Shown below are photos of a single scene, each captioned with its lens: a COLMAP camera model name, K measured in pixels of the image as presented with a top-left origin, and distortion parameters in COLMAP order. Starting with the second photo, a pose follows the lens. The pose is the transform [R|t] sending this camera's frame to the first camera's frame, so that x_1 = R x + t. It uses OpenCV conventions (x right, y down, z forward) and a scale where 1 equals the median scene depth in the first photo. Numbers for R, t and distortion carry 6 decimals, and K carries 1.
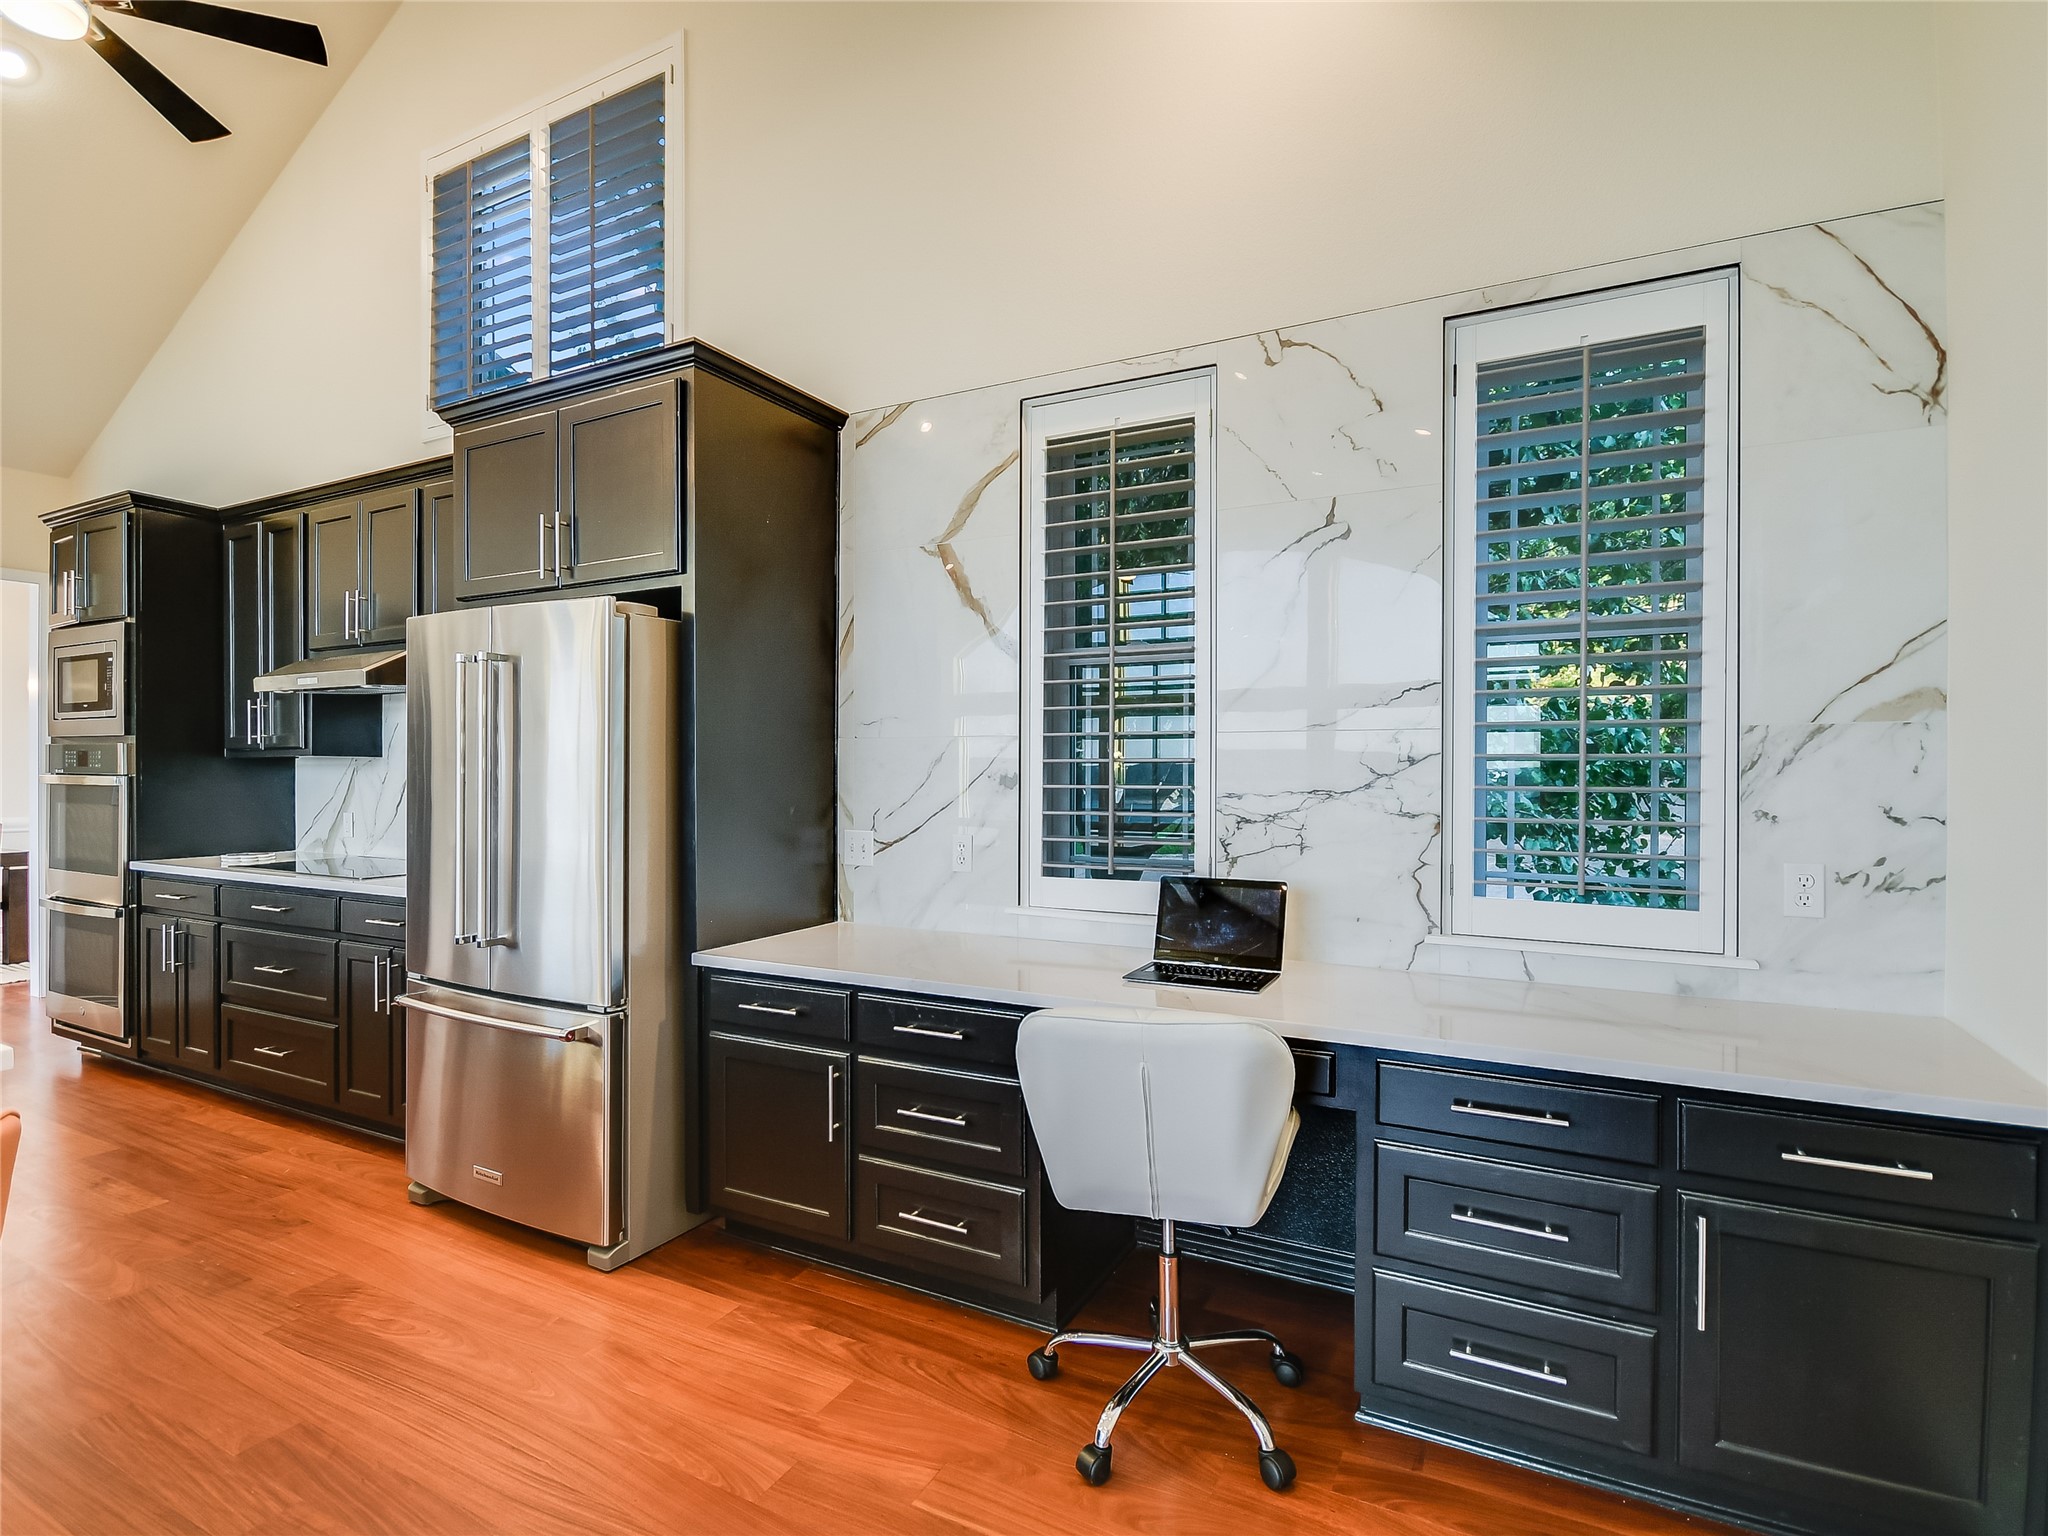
lens RADIAL K [[950.5, 0, 1024.0], [0, 950.5, 768.0], [0, 0, 1]] dist [0.011859, -0.000007]
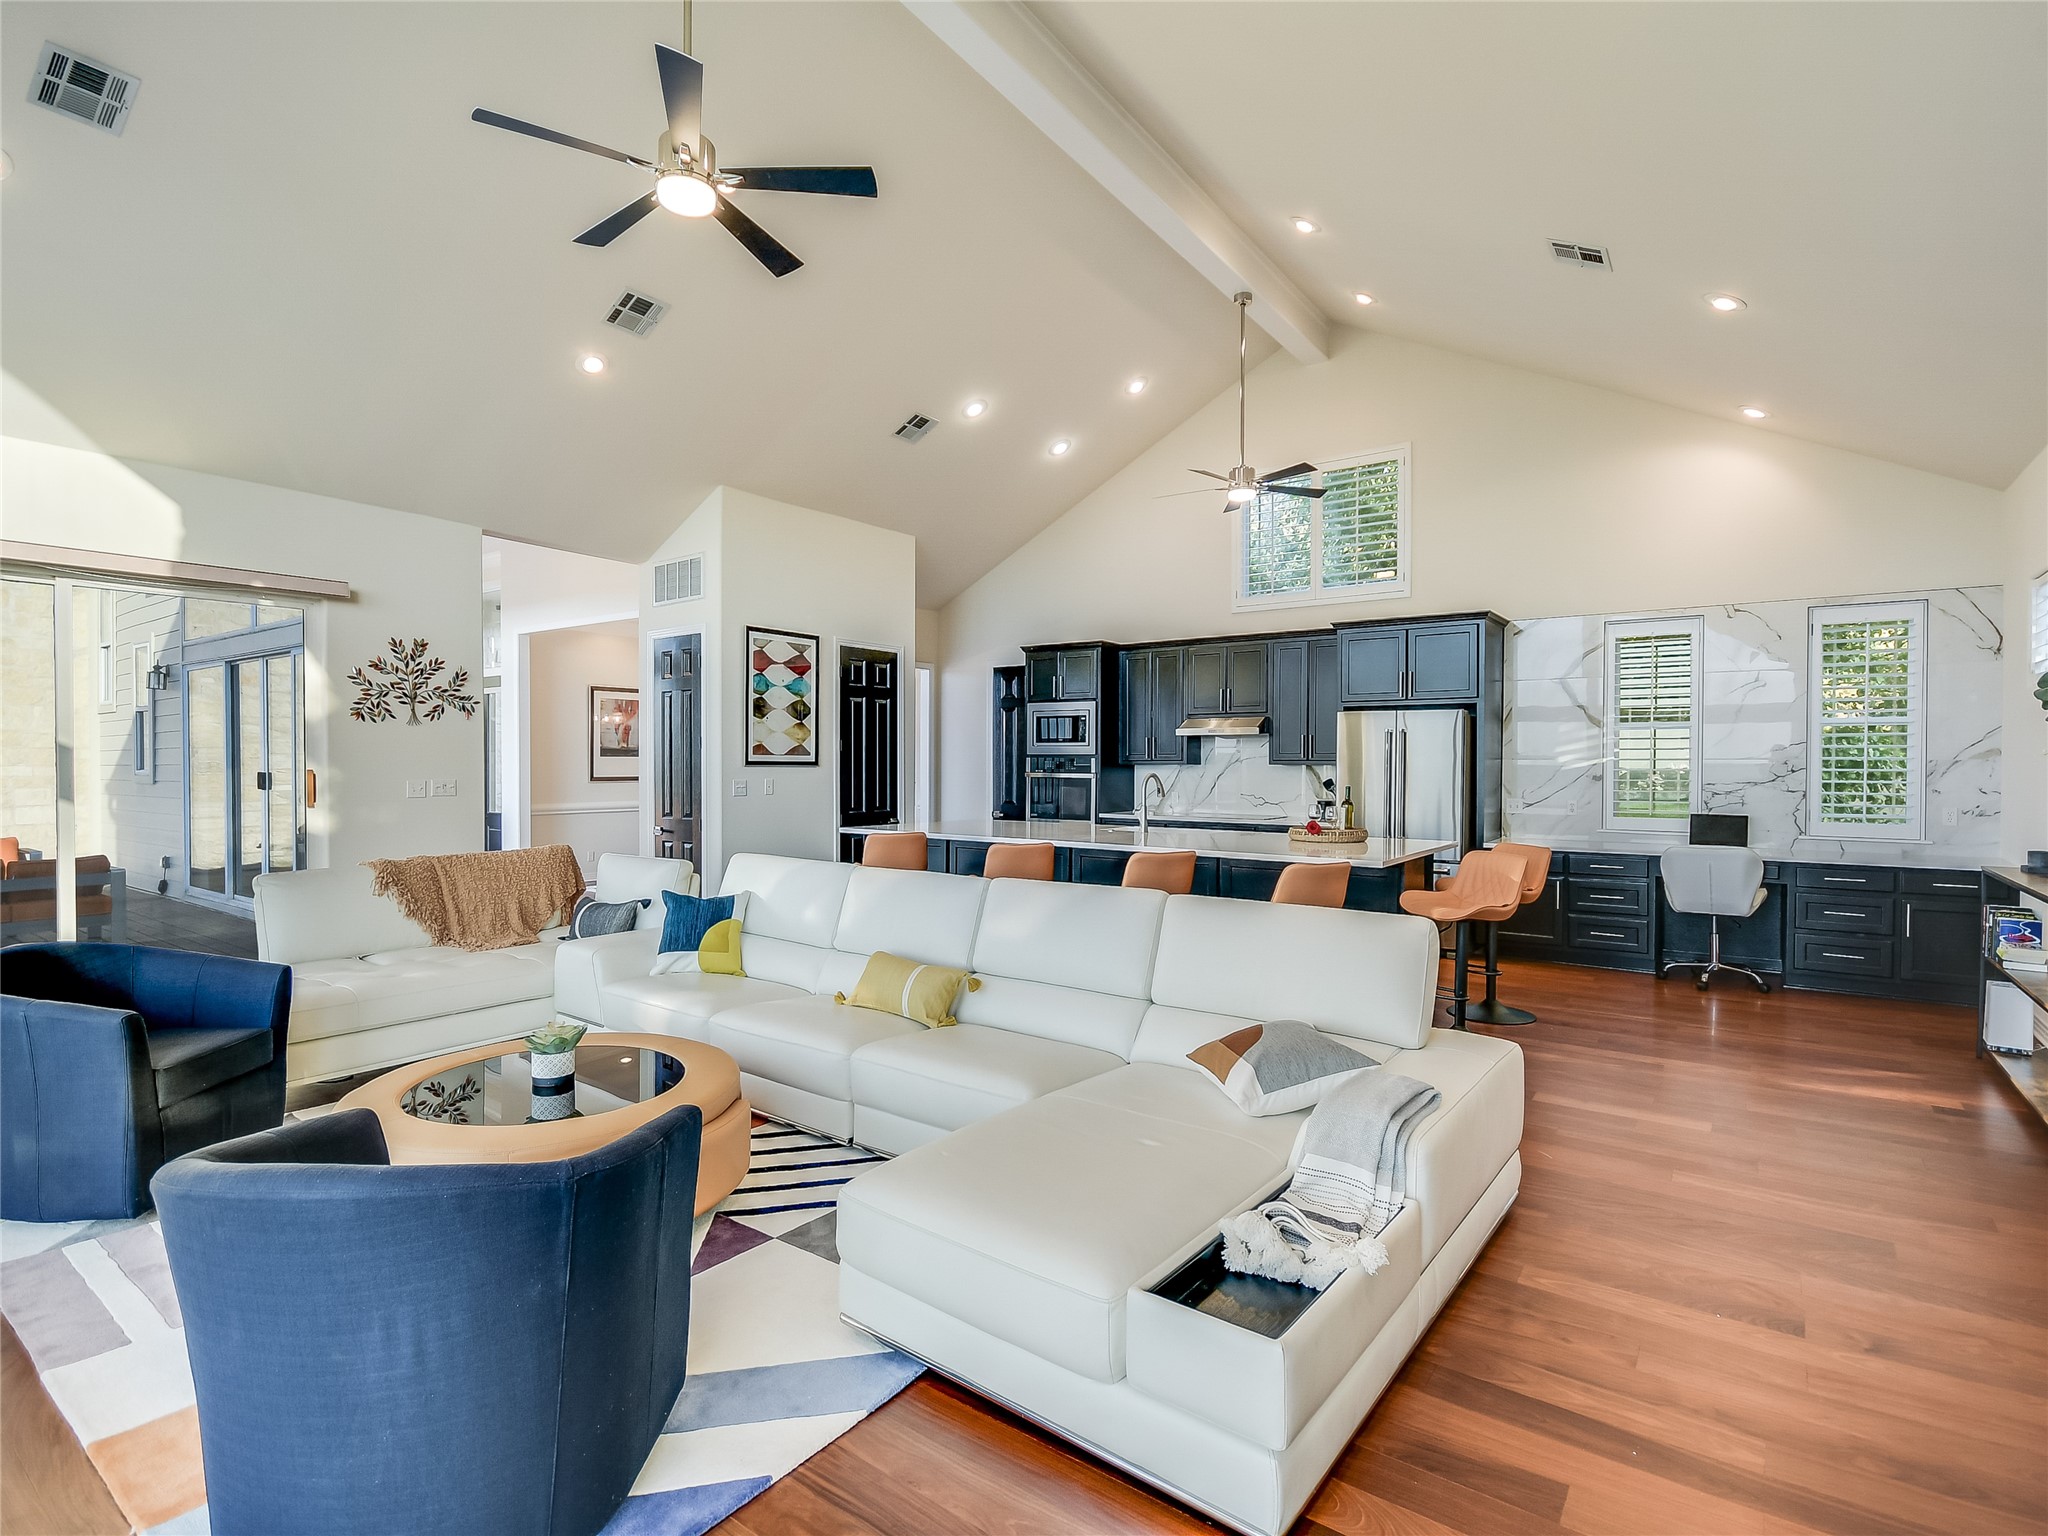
lens RADIAL K [[1013.0, 0, 1024.0], [0, 1013.0, 768.0], [0, 0, 1]] dist [0.016644, 0.000570]
pose [[0.992877, 0.001048, -0.119137, -1.600383], [-0.000016, 0.999963, 0.008660, -0.047195], [0.119142, -0.008596, 0.992840, -2.418493]]
